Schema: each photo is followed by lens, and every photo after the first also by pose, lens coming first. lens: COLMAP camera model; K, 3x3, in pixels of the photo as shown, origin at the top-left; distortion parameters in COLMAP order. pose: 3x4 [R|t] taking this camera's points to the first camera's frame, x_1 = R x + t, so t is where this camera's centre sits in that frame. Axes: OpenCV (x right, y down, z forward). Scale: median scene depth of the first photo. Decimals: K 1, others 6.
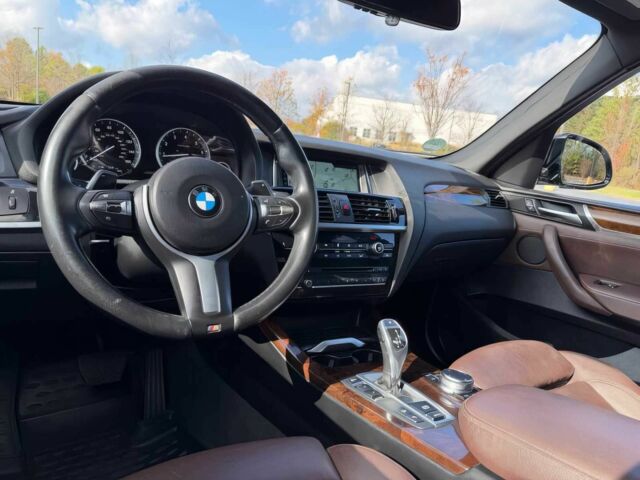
lens RADIAL K [[457.4, 0, 319.4], [0, 457.4, 237.3], [0, 0, 1]] dist [-0.013646, -0.003512]
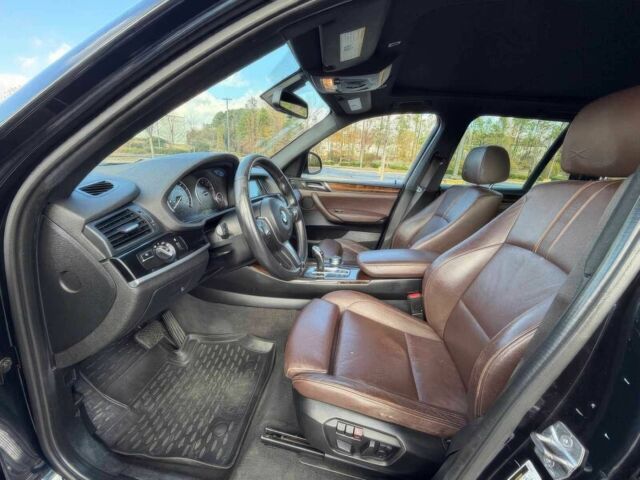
lens RADIAL K [[254.1, 0, 318.0], [0, 254.1, 241.3], [0, 0, 1]] dist [0.002879, 0.000174]
pose [[0.697346, -0.298216, 0.651748, -0.458263], [0.166684, 0.951875, 0.257196, -0.124951], [-0.697083, -0.070719, 0.713494, -0.011431]]
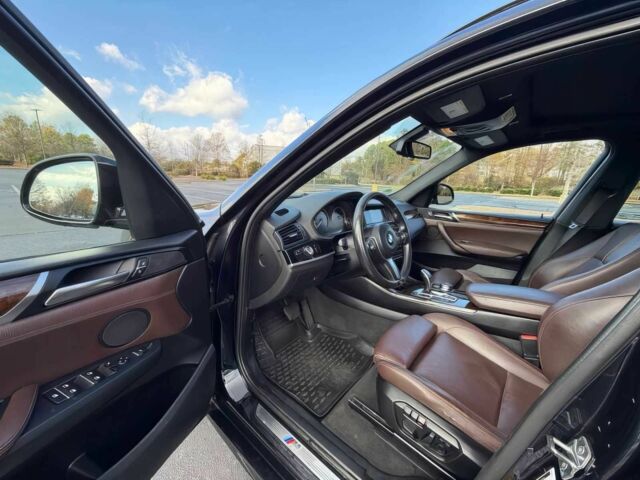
lens RADIAL K [[254.1, 0, 318.6], [0, 254.1, 240.5], [0, 0, 1]] dist [0.002879, 0.000174]
pose [[0.961748, -0.144745, 0.232570, -0.495040], [0.130227, 0.988513, 0.076697, -0.121096], [-0.241000, -0.043476, 0.969551, -0.216579]]
